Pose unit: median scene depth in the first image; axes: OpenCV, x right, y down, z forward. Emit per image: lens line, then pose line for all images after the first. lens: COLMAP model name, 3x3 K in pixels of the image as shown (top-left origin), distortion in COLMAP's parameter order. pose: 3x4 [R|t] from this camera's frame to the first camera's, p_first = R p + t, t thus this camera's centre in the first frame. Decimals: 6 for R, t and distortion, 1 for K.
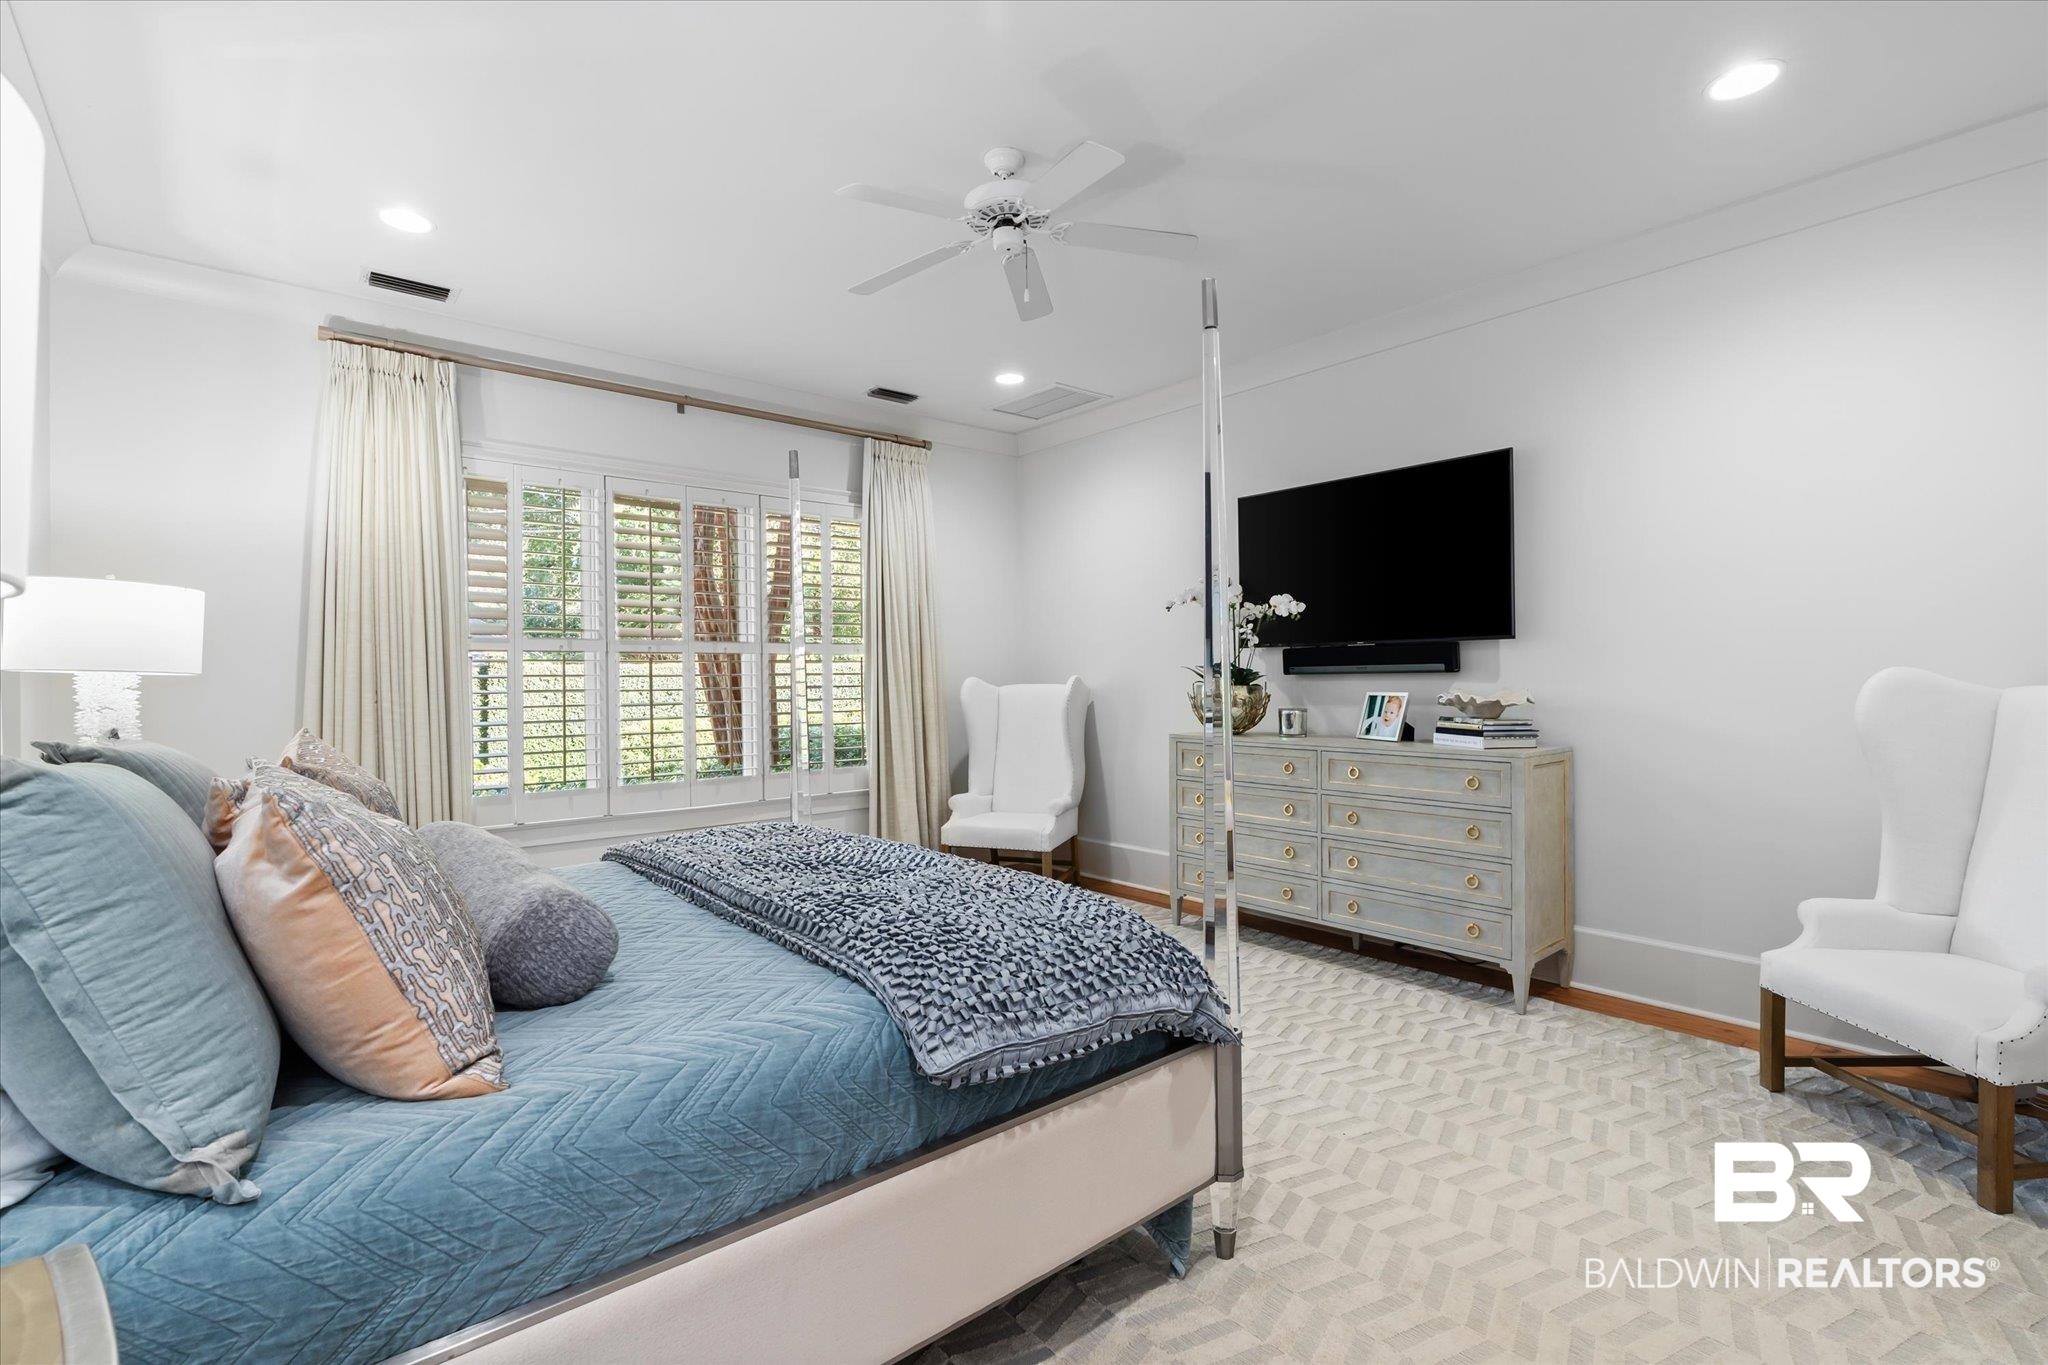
lens RADIAL K [[919.6, 0, 1024.0], [0, 919.6, 682.5], [0, 0, 1]] dist [0.001217, 0.000800]
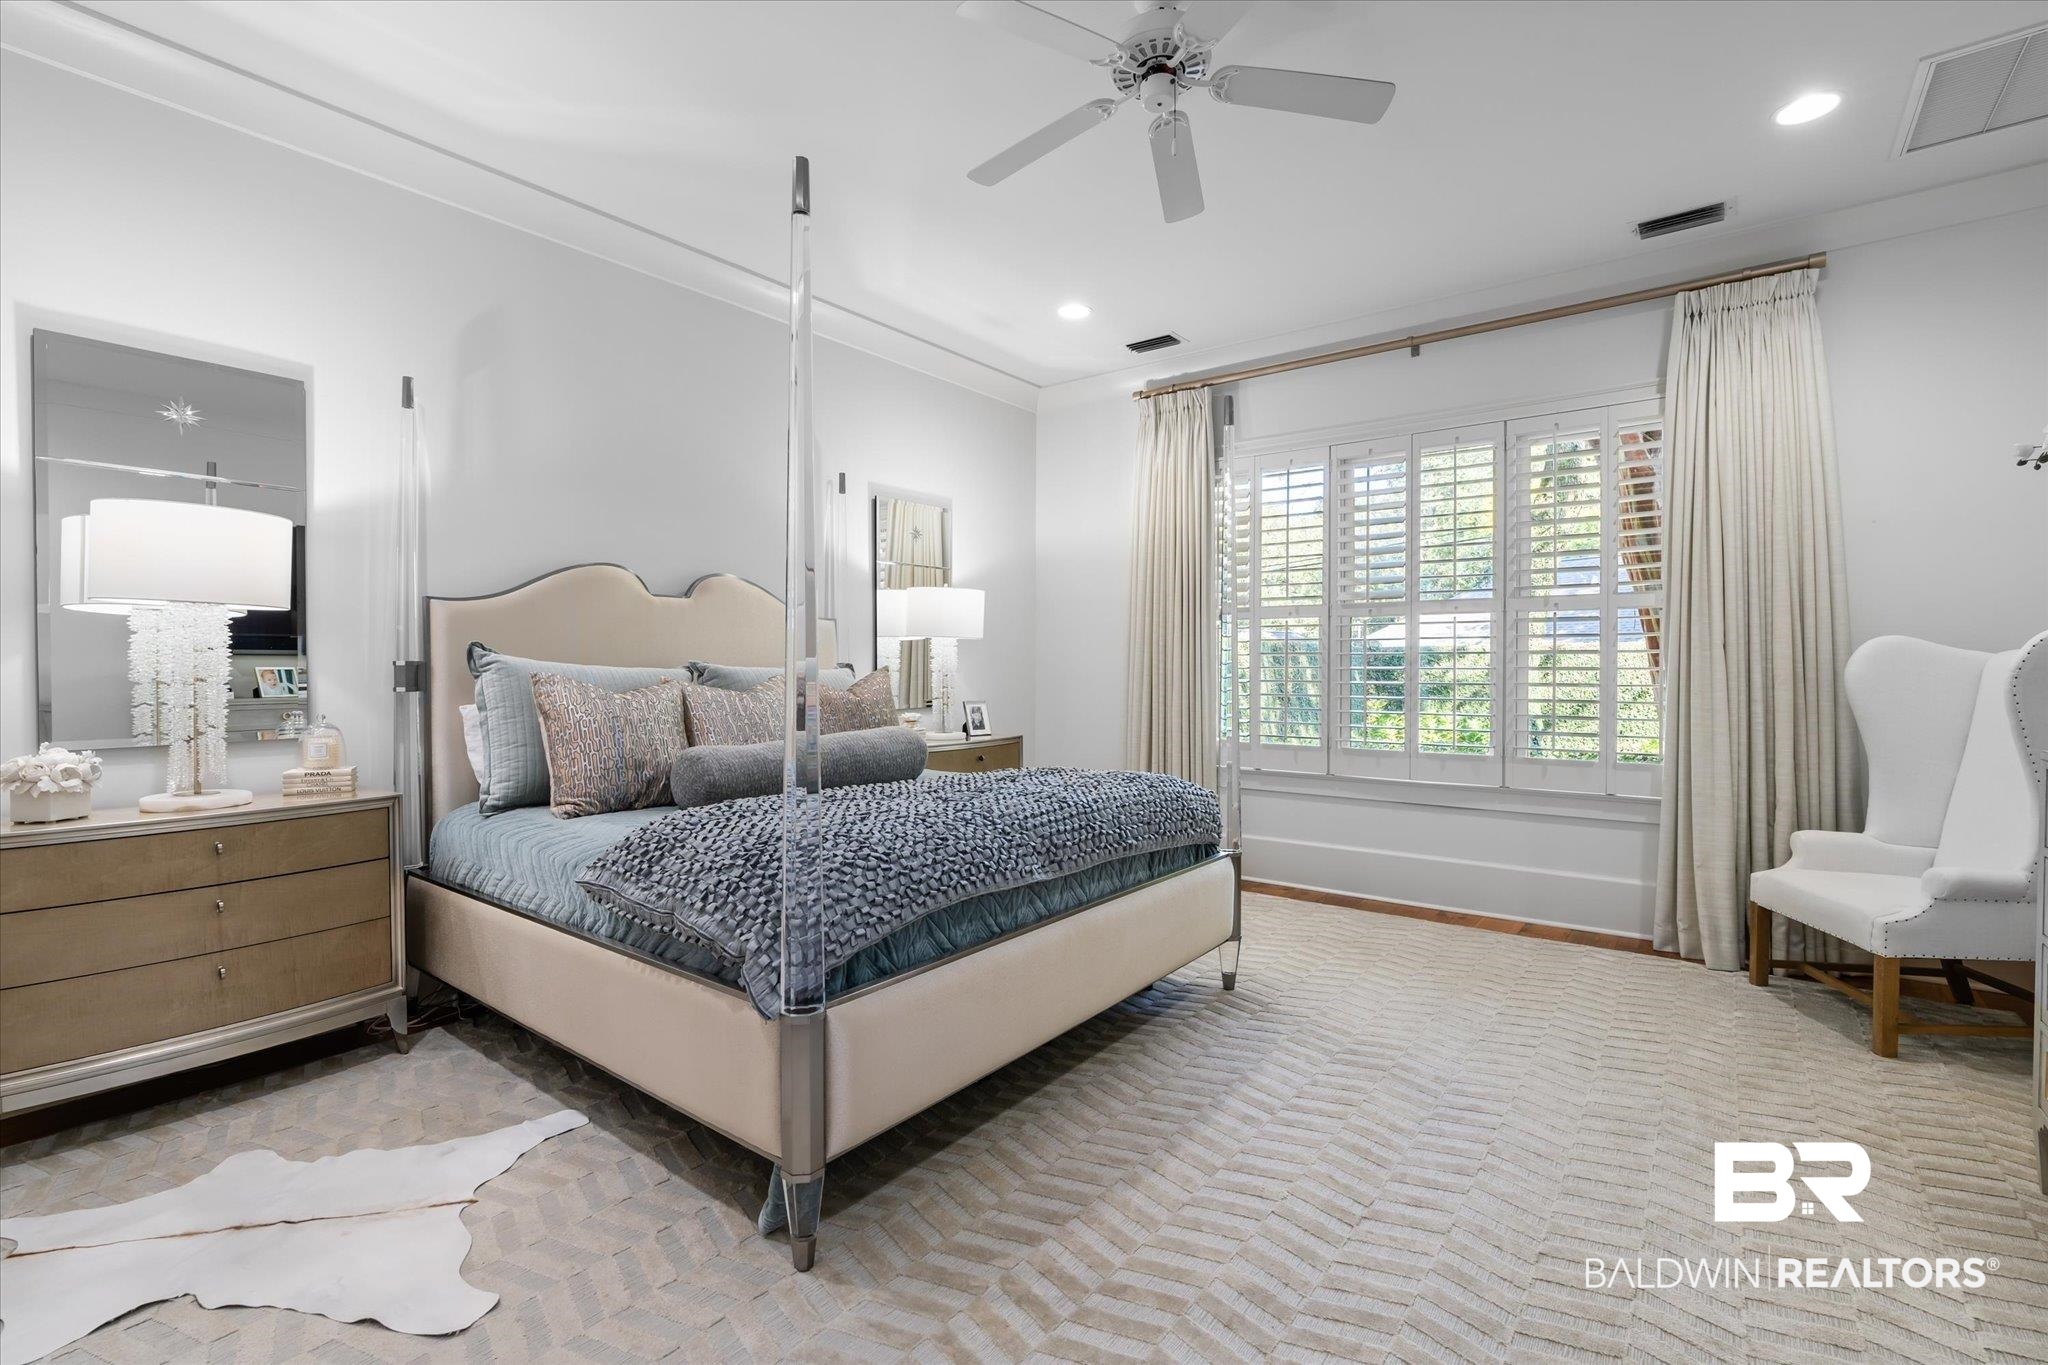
lens RADIAL K [[919.6, 0, 1024.0], [0, 919.6, 682.5], [0, 0, 1]] dist [0.001217, 0.000800]
pose [[0.223236, 0.030939, -0.974273, 0.500387], [-0.009939, 0.999516, 0.029463, 0.014342], [0.974714, 0.003106, 0.223435, 0.451844]]
